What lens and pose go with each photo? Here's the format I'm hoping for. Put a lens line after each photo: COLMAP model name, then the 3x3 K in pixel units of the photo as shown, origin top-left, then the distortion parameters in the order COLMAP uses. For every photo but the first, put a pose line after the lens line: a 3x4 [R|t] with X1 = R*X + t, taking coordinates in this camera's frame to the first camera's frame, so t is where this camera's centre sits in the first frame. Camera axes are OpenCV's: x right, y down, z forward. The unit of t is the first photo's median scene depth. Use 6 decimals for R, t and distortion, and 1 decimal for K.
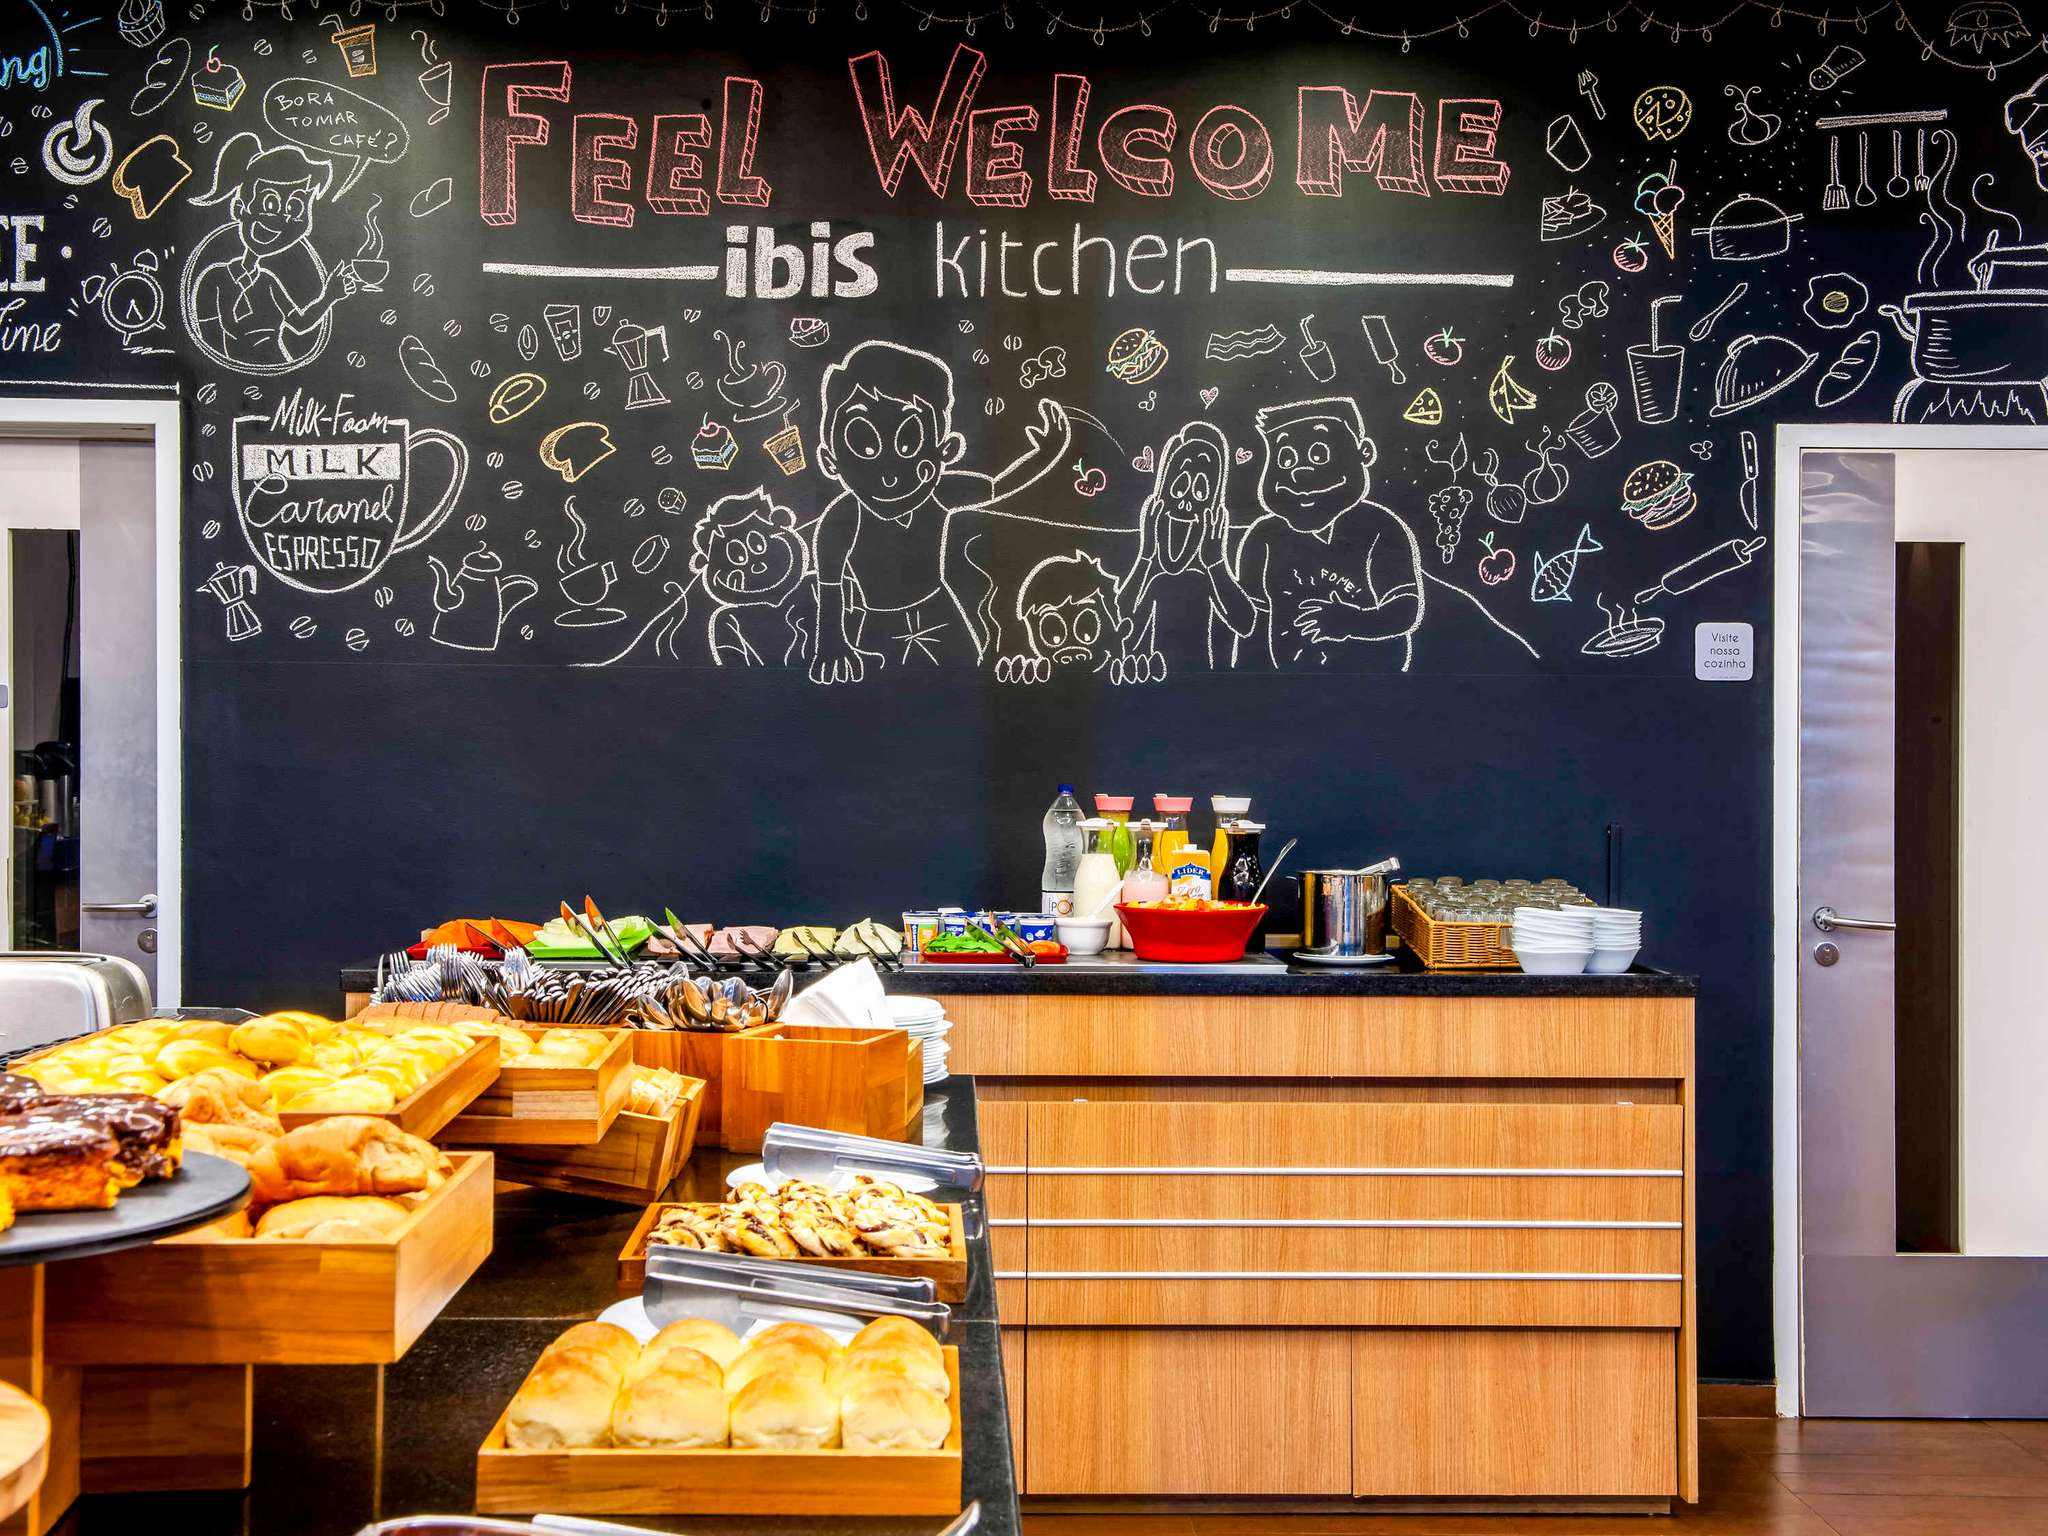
lens RADIAL K [[2672.4, 0, 1019.5], [0, 2672.4, 791.9], [0, 0, 1]] dist [0.086476, 0.000000]
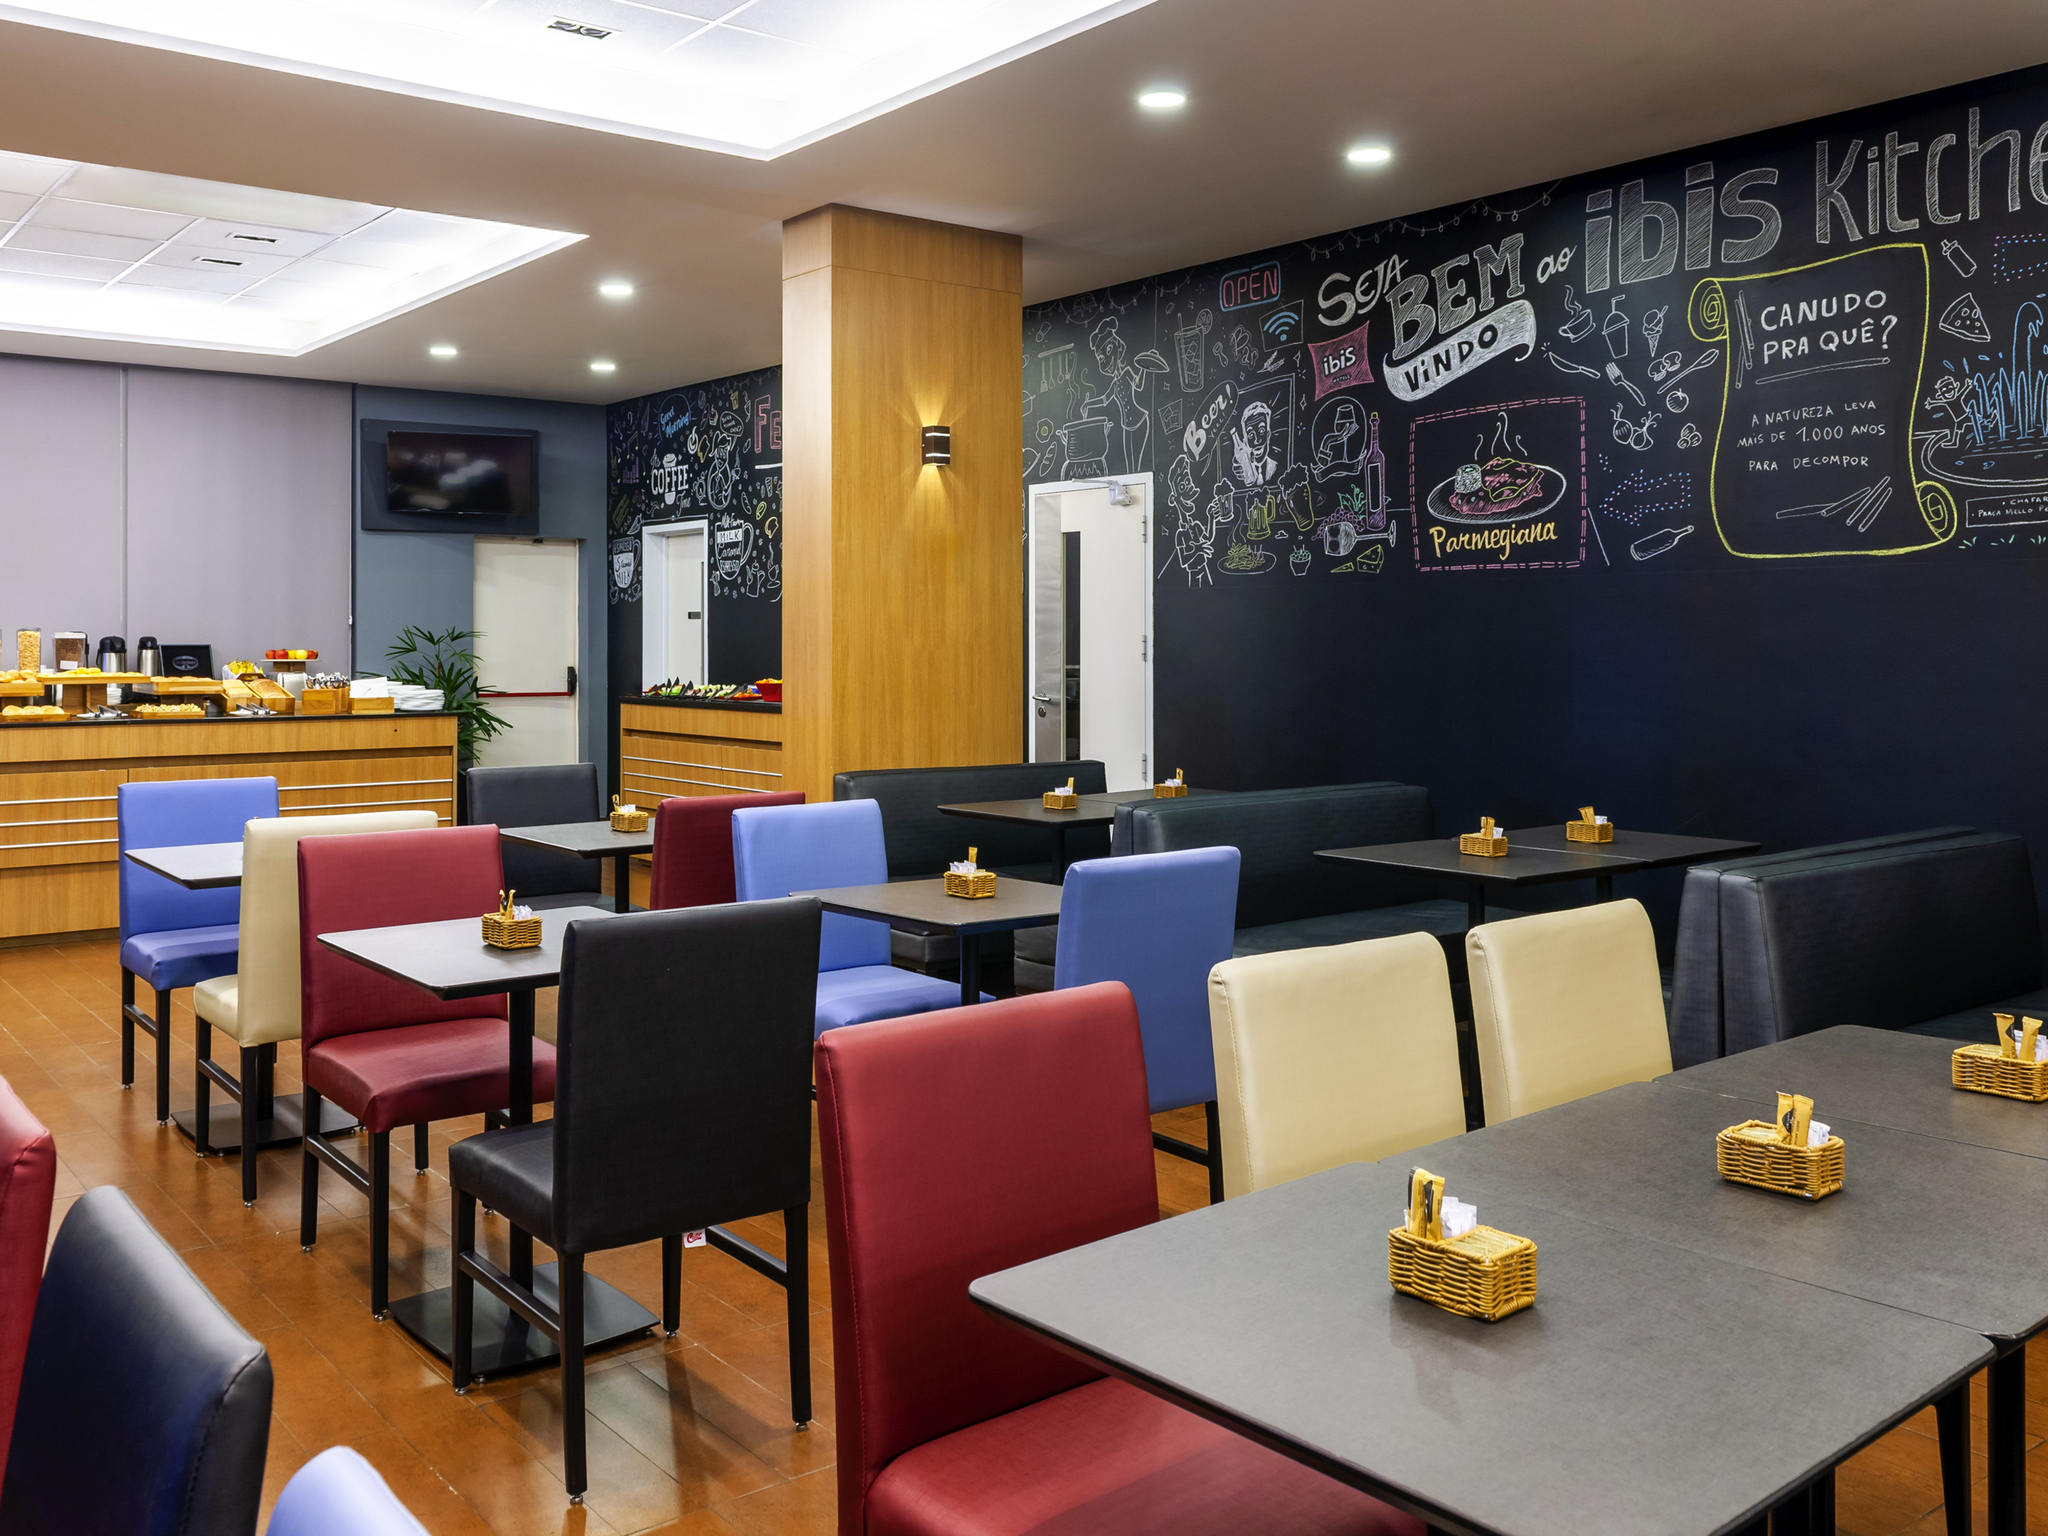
lens RADIAL K [[1789.7, 0, 1018.5], [0, 1789.7, 640.3], [0, 0, 1]] dist [0.021479, -0.032317]
pose [[0.587100, -0.007229, -0.809482, 1.558986], [-0.005407, 0.999903, -0.012852, 0.018570], [0.809496, 0.011922, 0.587004, 0.082176]]
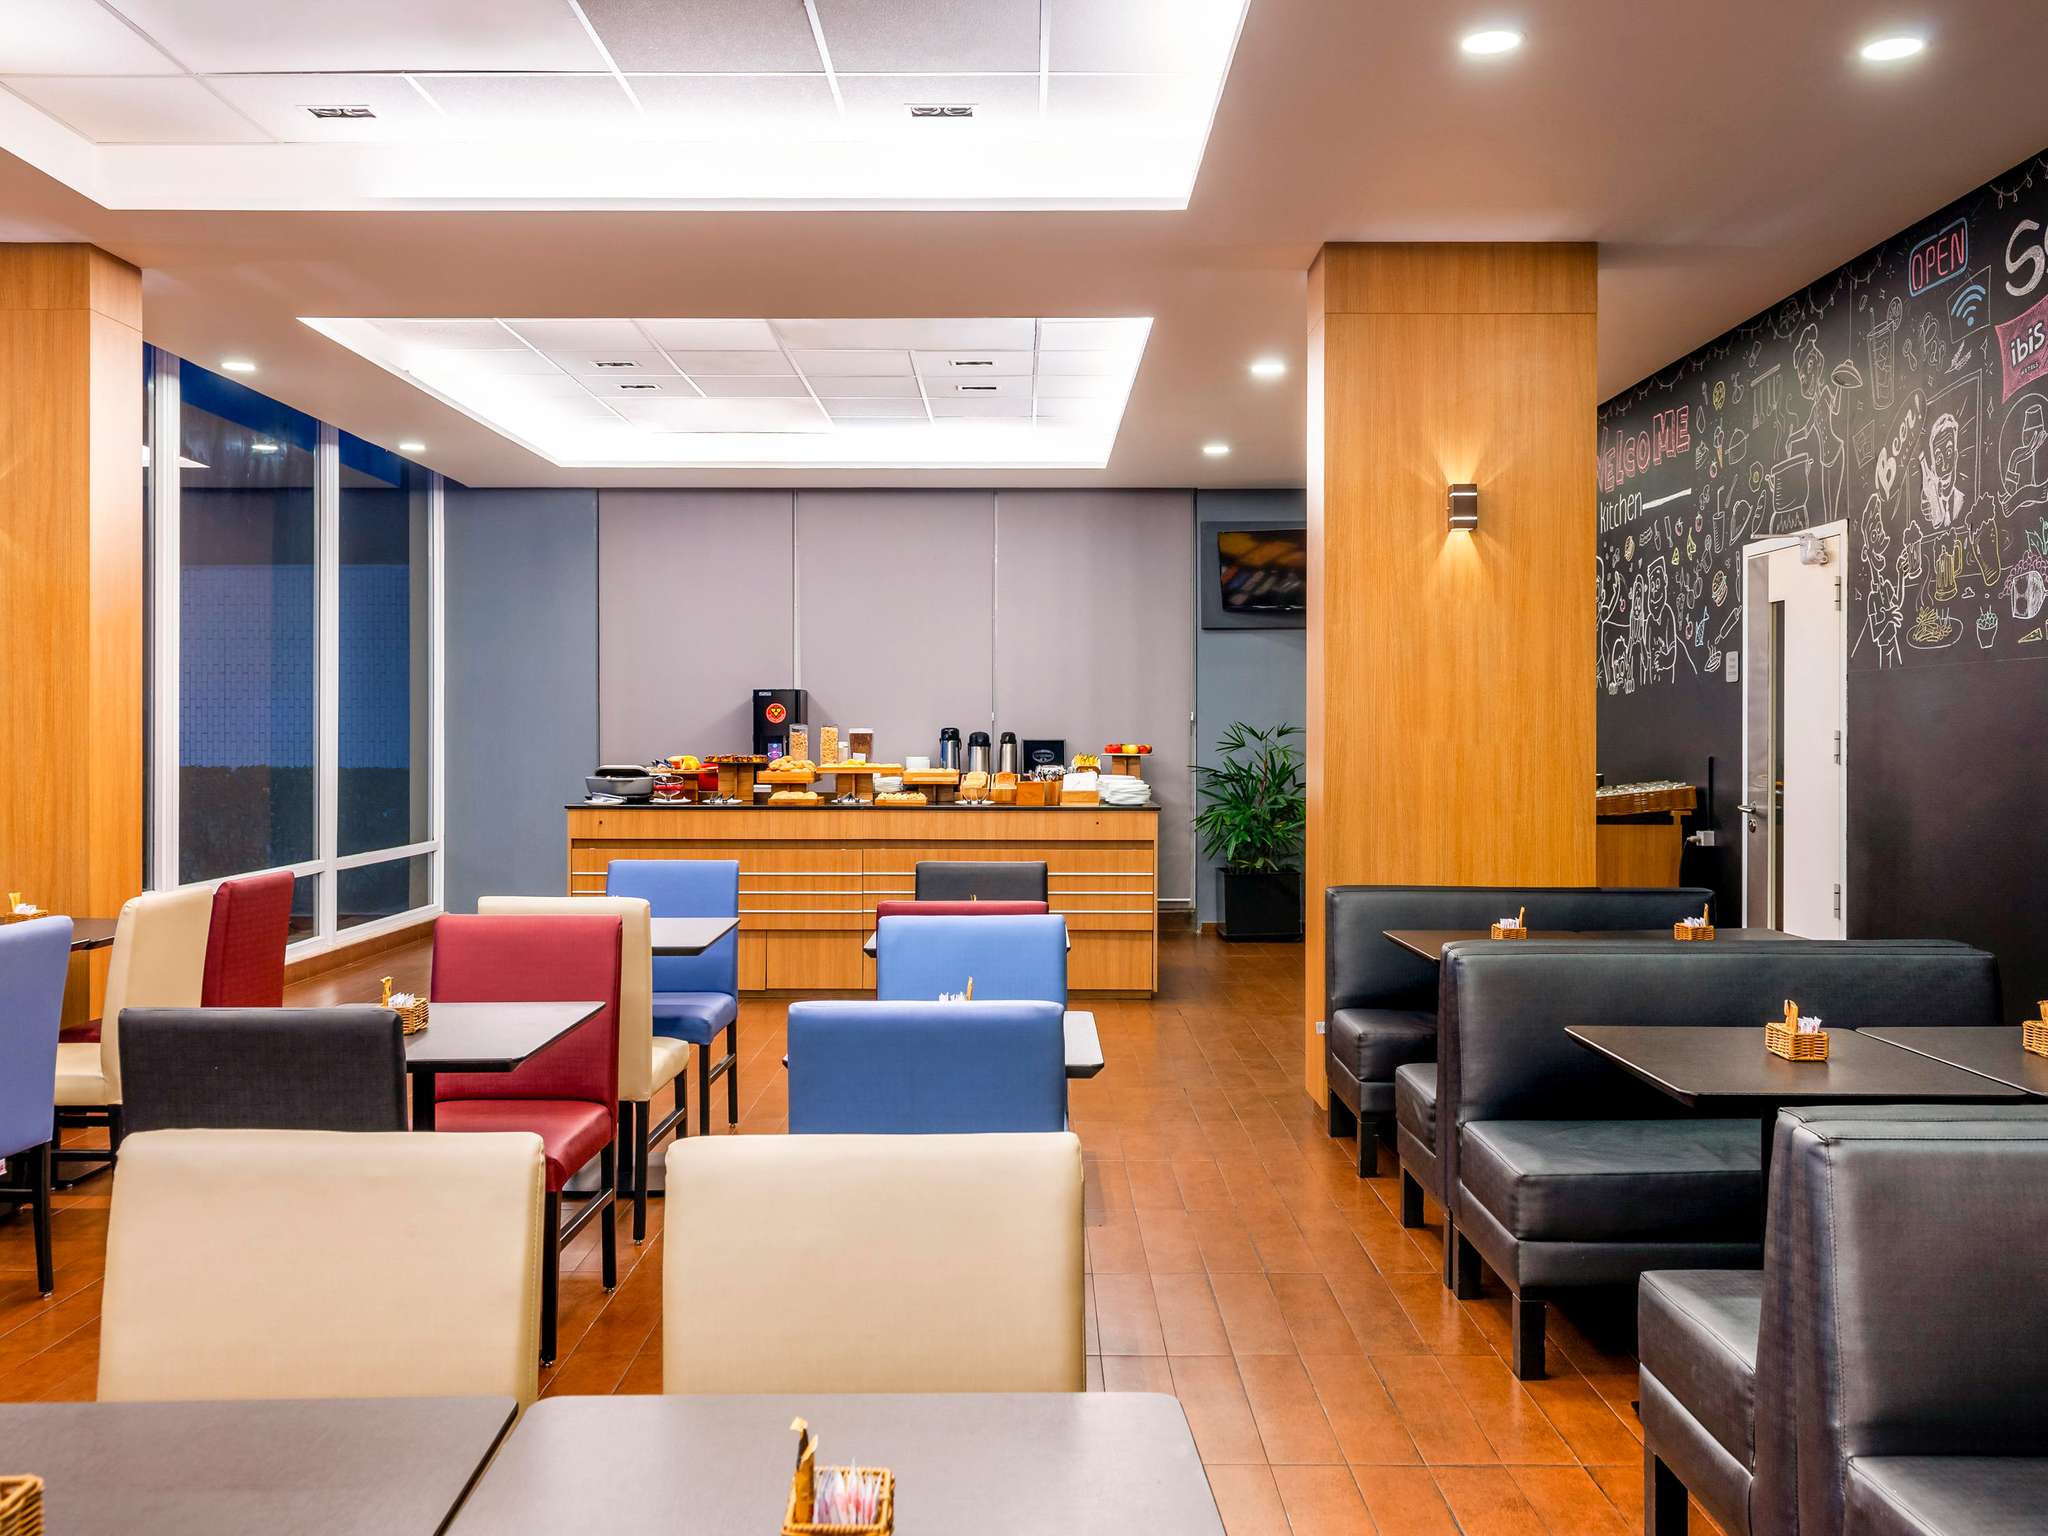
lens RADIAL K [[1778.4, 0, 1024.4], [0, 1778.4, 760.7], [0, 0, 1]] dist [-0.006986, 0.002317]
pose [[-0.035571, 0.007334, -0.999340, 1.577054], [-0.013580, 0.999877, 0.007822, 0.012211], [0.999275, 0.013849, -0.035467, 0.549121]]
